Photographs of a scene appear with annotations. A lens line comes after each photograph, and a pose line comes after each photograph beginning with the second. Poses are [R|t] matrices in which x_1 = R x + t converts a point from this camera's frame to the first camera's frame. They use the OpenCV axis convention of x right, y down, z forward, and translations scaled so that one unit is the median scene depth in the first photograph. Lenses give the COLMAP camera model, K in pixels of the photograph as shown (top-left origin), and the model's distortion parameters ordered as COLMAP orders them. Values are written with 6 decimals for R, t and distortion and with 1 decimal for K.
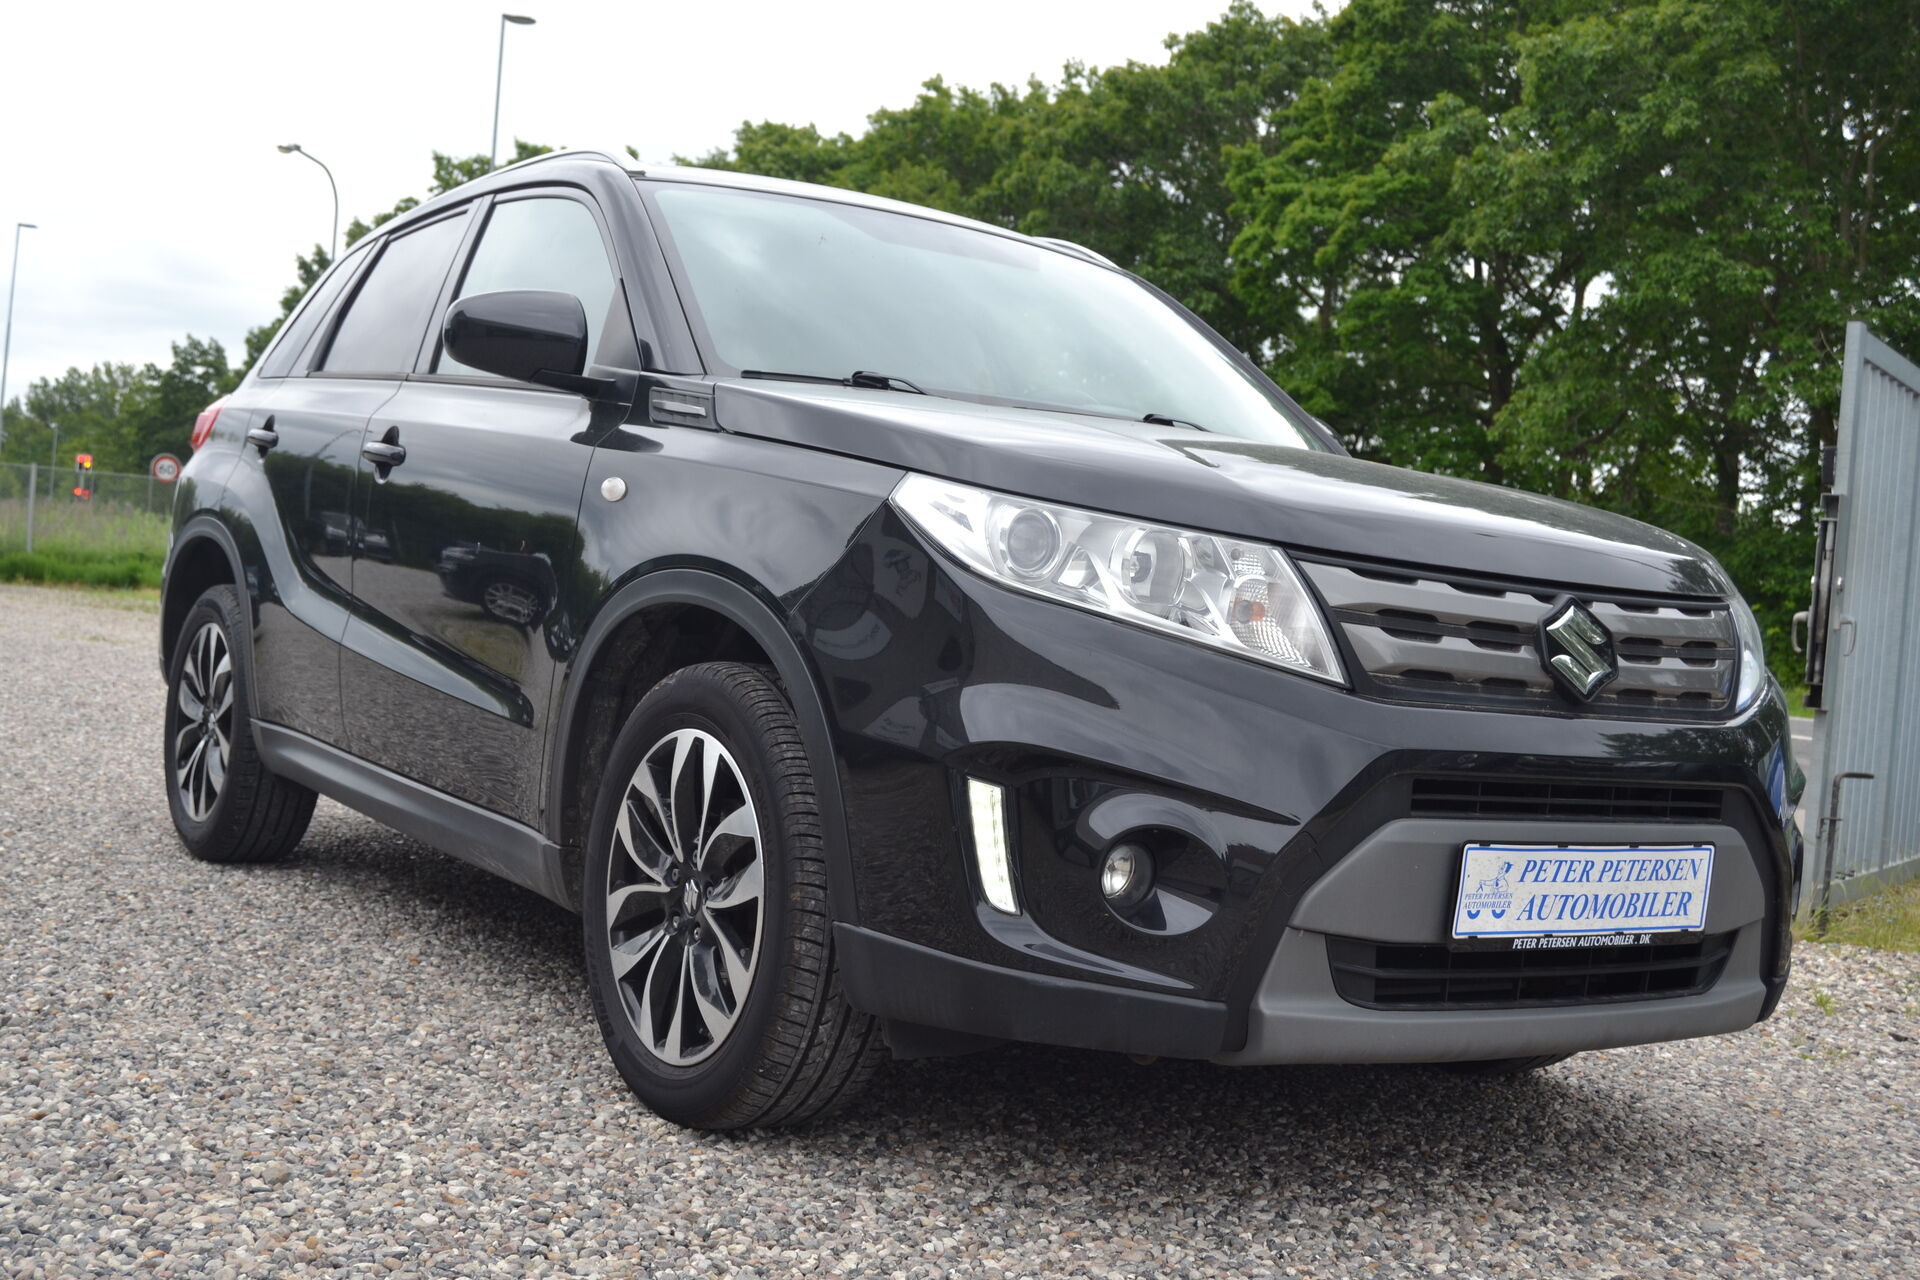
lens RADIAL K [[2178.3, 0, 960.0], [0, 2178.3, 640.0], [0, 0, 1]] dist [-0.031594, -0.034344]
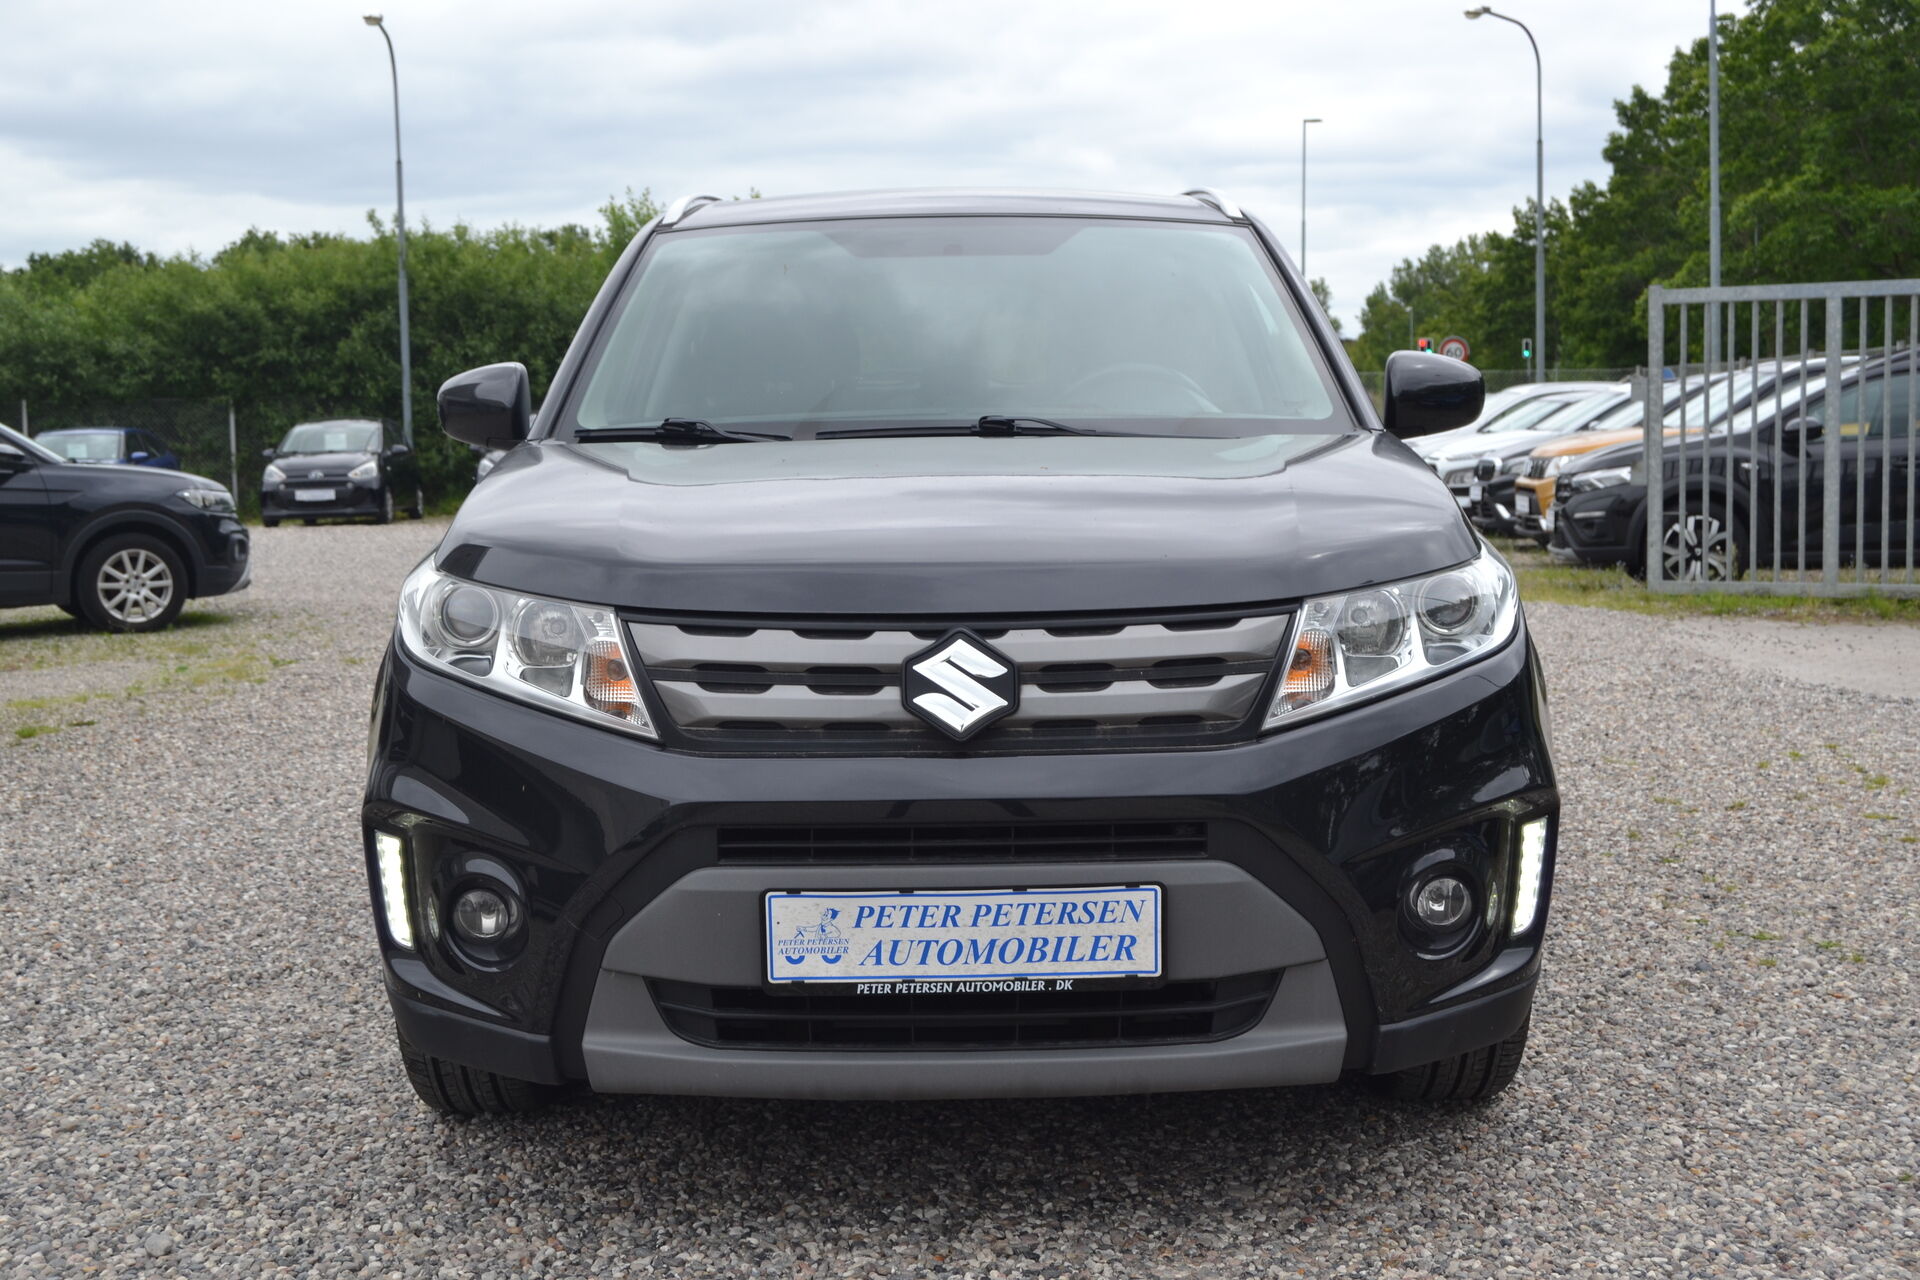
lens RADIAL K [[2348.6, 0, 960.0], [0, 2348.6, 640.0], [0, 0, 1]] dist [-0.004994, -0.019159]
pose [[0.823076, -0.044134, -0.566213, 0.780296], [0.076017, 0.996566, 0.032824, -0.044538], [0.562820, -0.070058, 0.823605, 0.126169]]
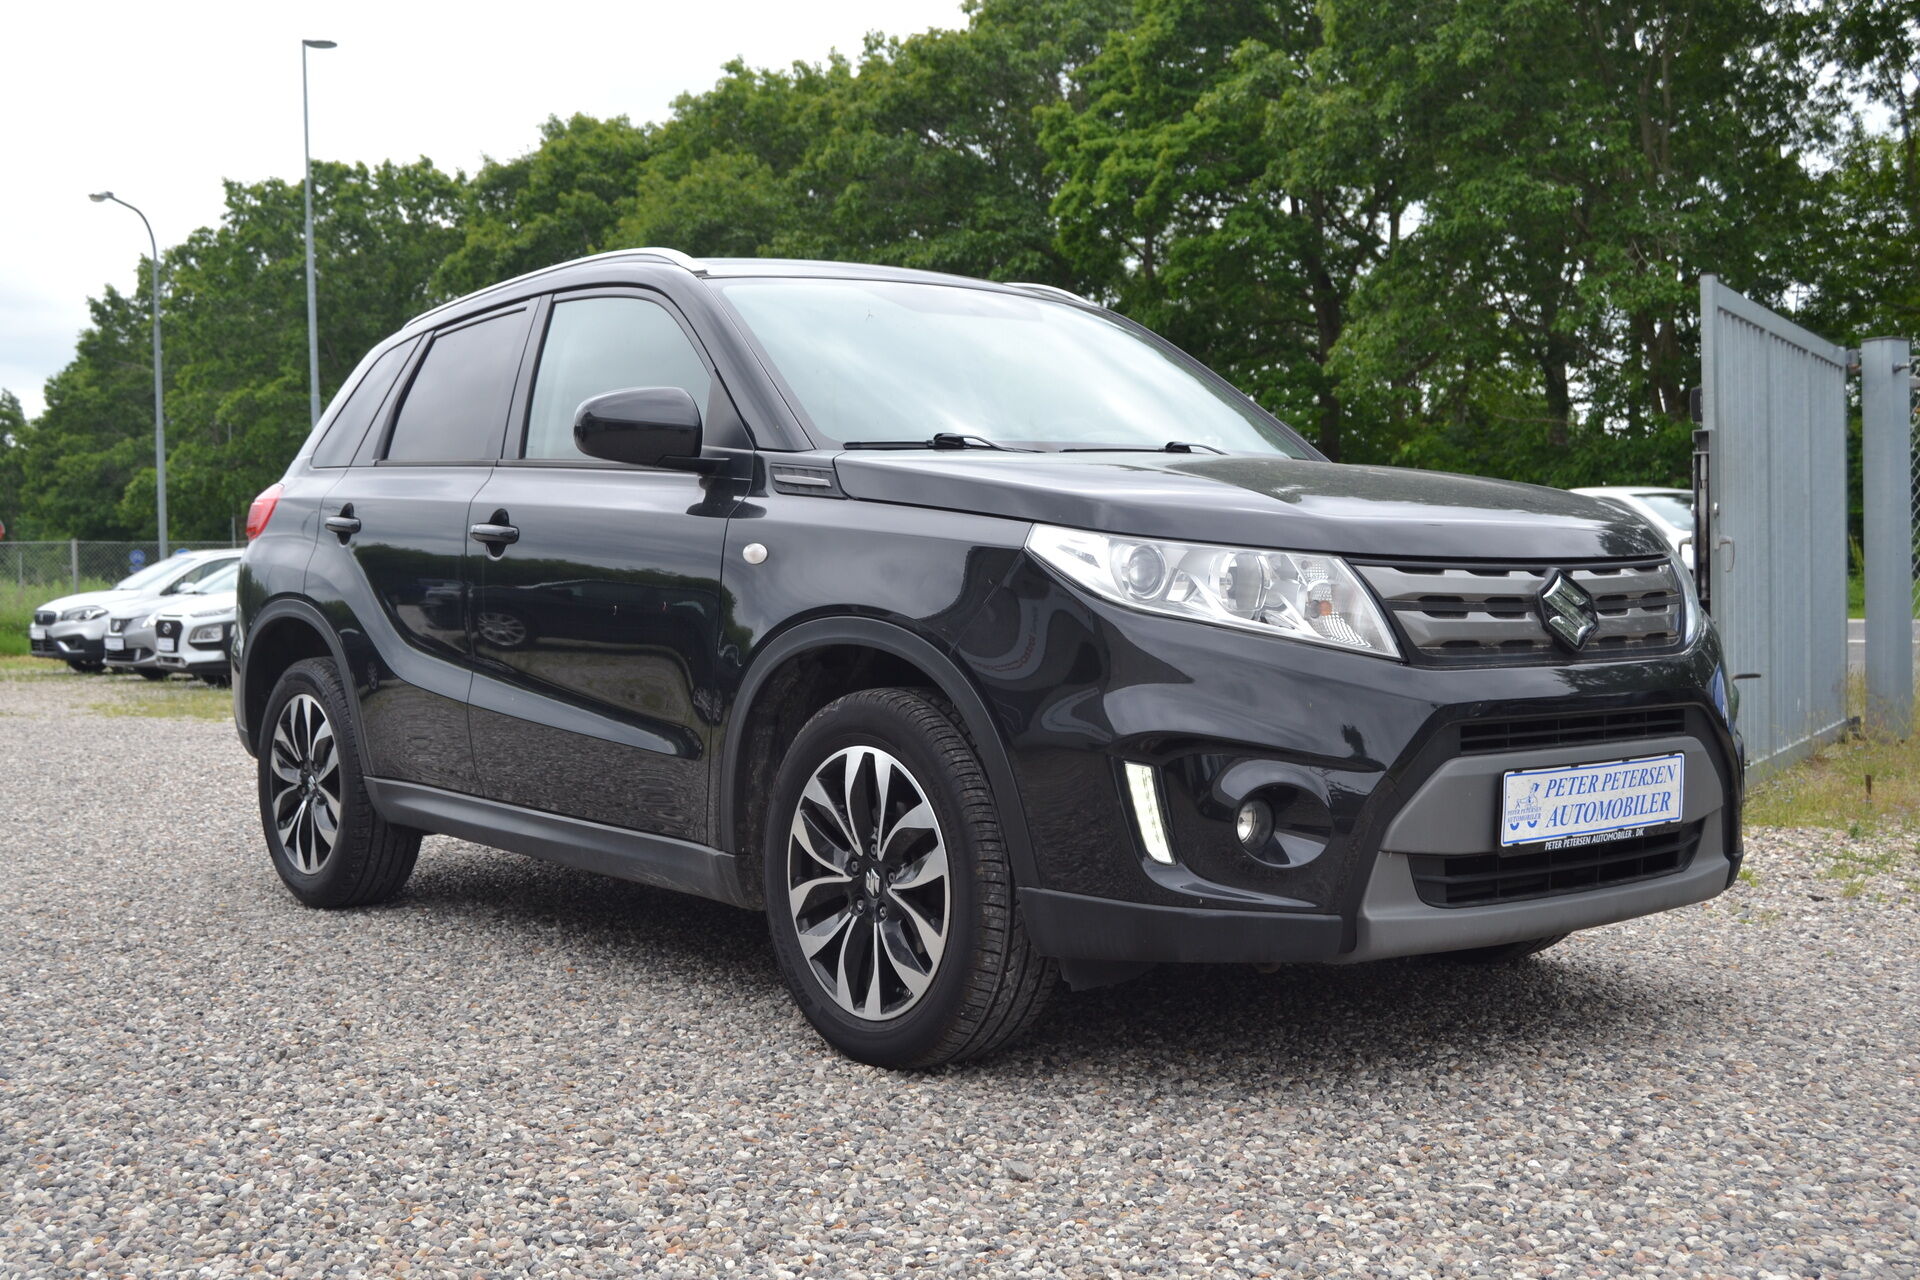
lens RADIAL K [[2216.8, 0, 960.0], [0, 2216.8, 640.0], [0, 0, 1]] dist [-0.036095, -0.017955]
pose [[0.992264, -0.101594, 0.071355, -0.142862], [0.100723, 0.994791, 0.015697, -0.030616], [-0.072579, -0.008389, 0.997327, -0.230881]]
